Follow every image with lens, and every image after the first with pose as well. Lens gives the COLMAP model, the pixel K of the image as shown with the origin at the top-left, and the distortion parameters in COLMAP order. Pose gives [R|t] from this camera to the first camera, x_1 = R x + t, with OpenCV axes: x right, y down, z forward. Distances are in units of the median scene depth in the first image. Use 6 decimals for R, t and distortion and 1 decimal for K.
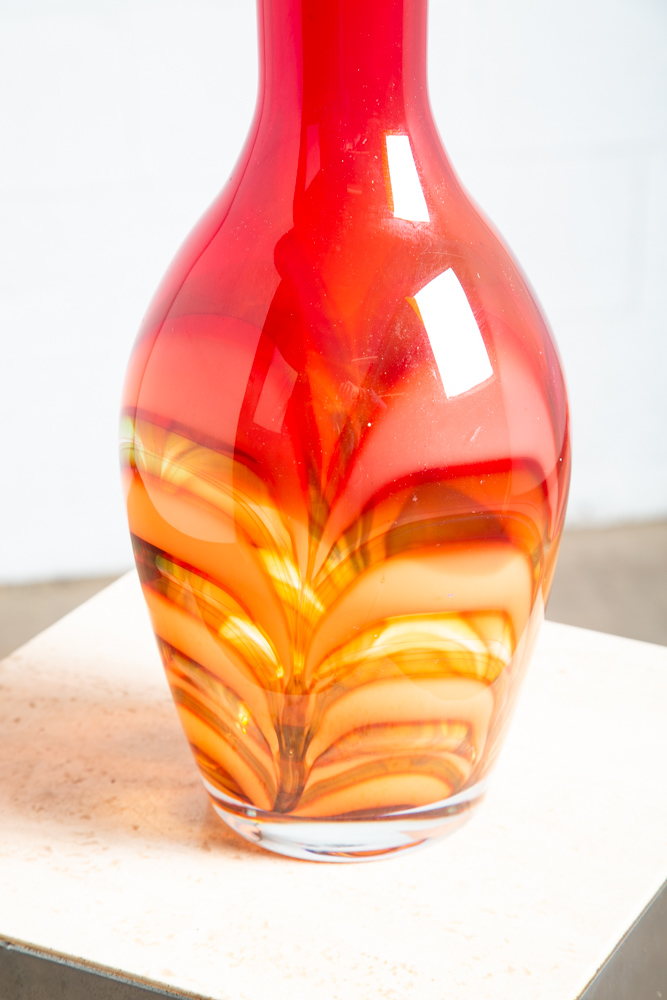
lens RADIAL K [[2697.5, 0, 332.8], [0, 2697.5, 500.9], [0, 0, 1]] dist [0.456975, 0.000000]
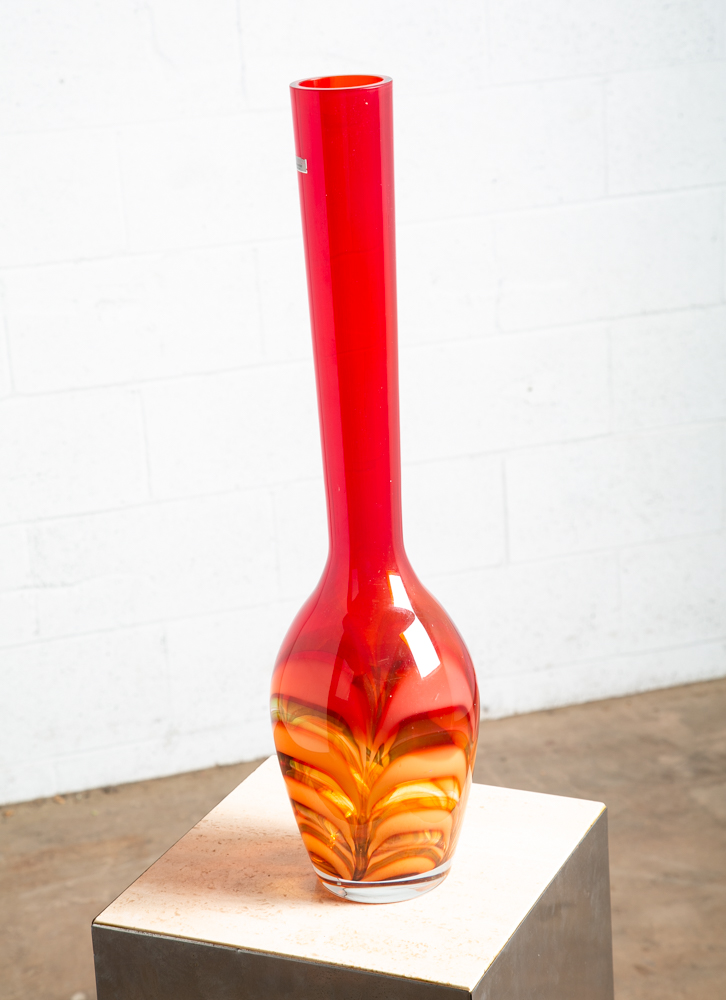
lens RADIAL K [[2370.7, 0, 353.5], [0, 2370.7, 478.5], [0, 0, 1]] dist [0.499083, 0.000000]
pose [[0.997077, -0.064915, 0.040287, -0.078108], [0.068359, 0.993501, -0.091007, -0.027367], [-0.034118, 0.093495, 0.995035, -0.915860]]
